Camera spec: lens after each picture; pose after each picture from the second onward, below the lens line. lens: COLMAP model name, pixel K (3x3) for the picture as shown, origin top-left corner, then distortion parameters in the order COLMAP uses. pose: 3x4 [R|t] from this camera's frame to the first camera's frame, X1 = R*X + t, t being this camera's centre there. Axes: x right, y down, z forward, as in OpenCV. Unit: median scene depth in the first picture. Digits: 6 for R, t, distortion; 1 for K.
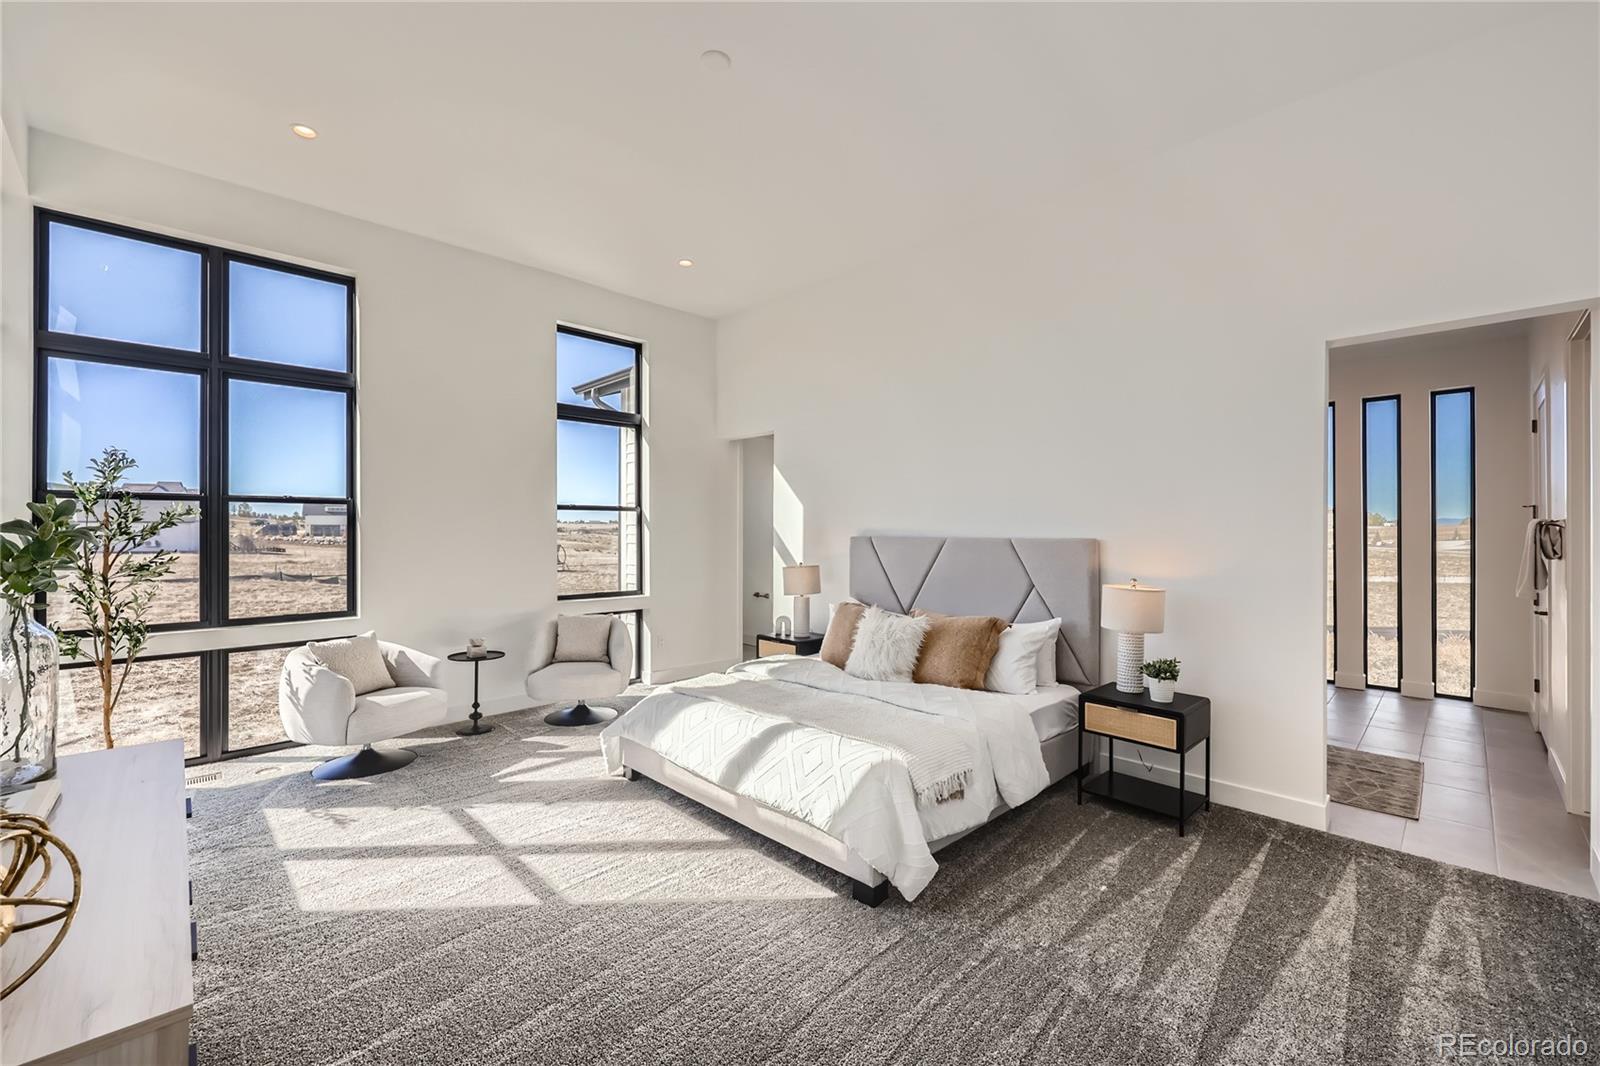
lens RADIAL K [[652.2, 0, 803.2], [0, 652.2, 527.5], [0, 0, 1]] dist [0.000579, -0.000252]
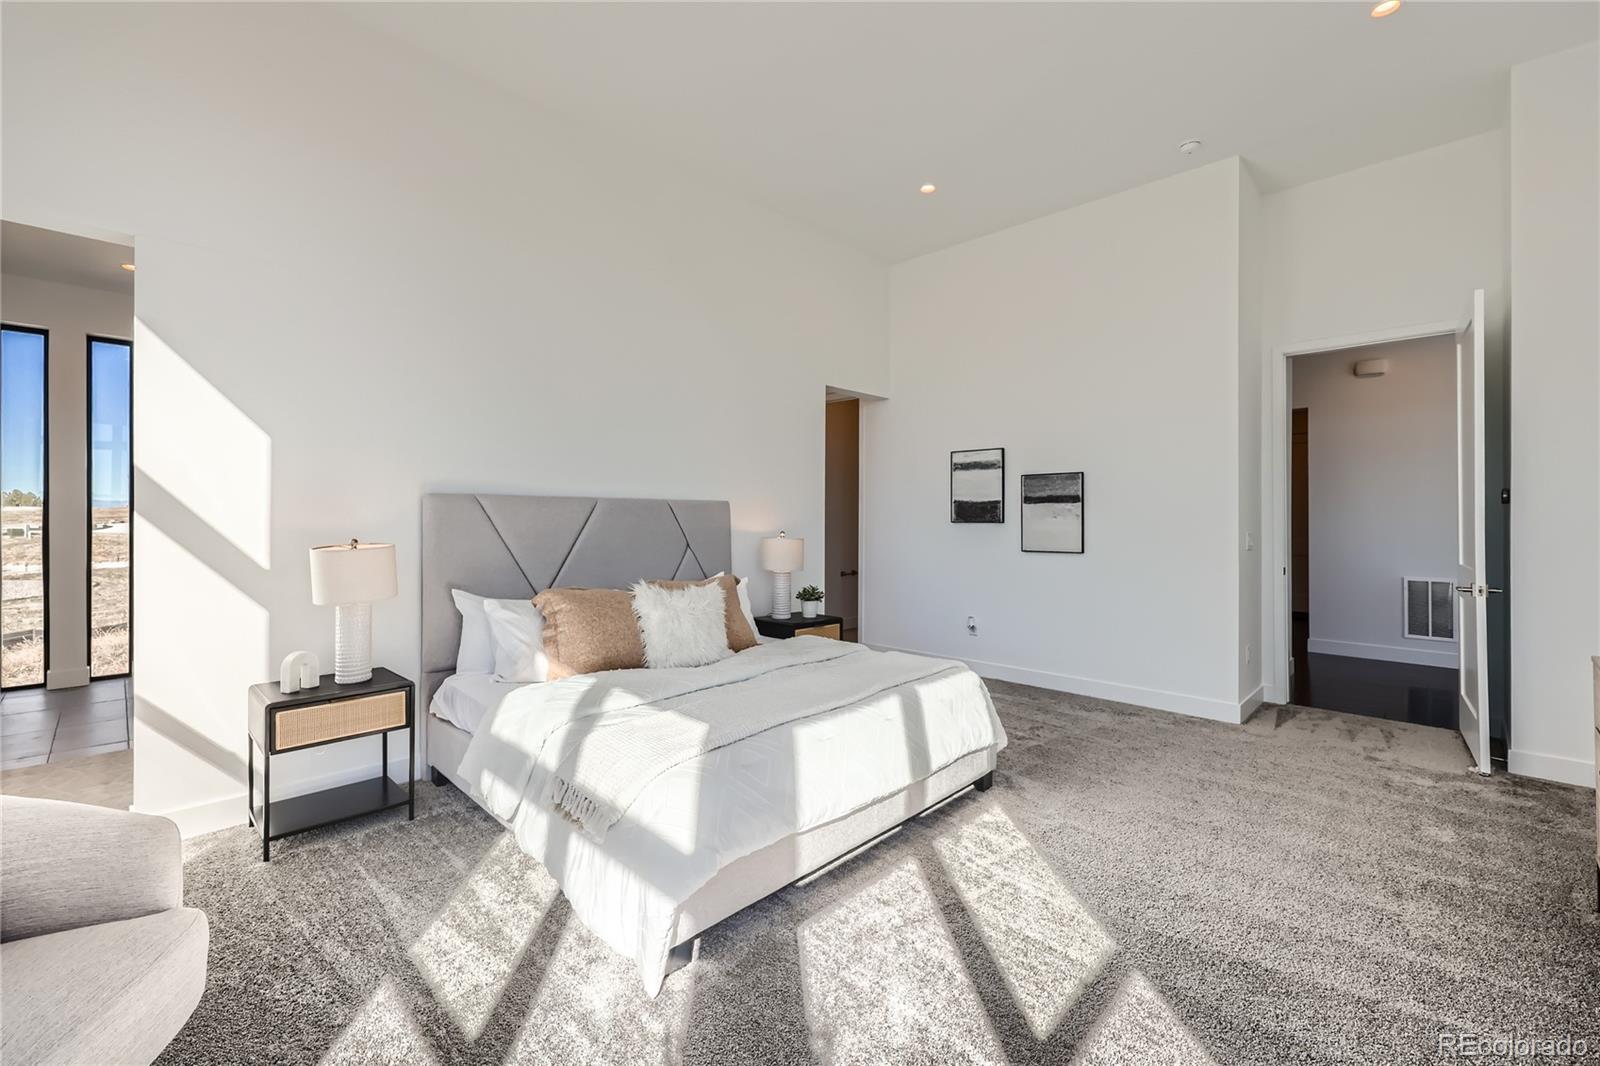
lens RADIAL K [[652.2, 0, 803.2], [0, 652.2, 527.5], [0, 0, 1]] dist [0.000579, -0.000252]
pose [[-0.018078, -0.019211, 0.999652, -0.612849], [-0.005912, 0.999800, 0.019107, 0.035477], [-0.999819, -0.005564, -0.018188, 0.759288]]
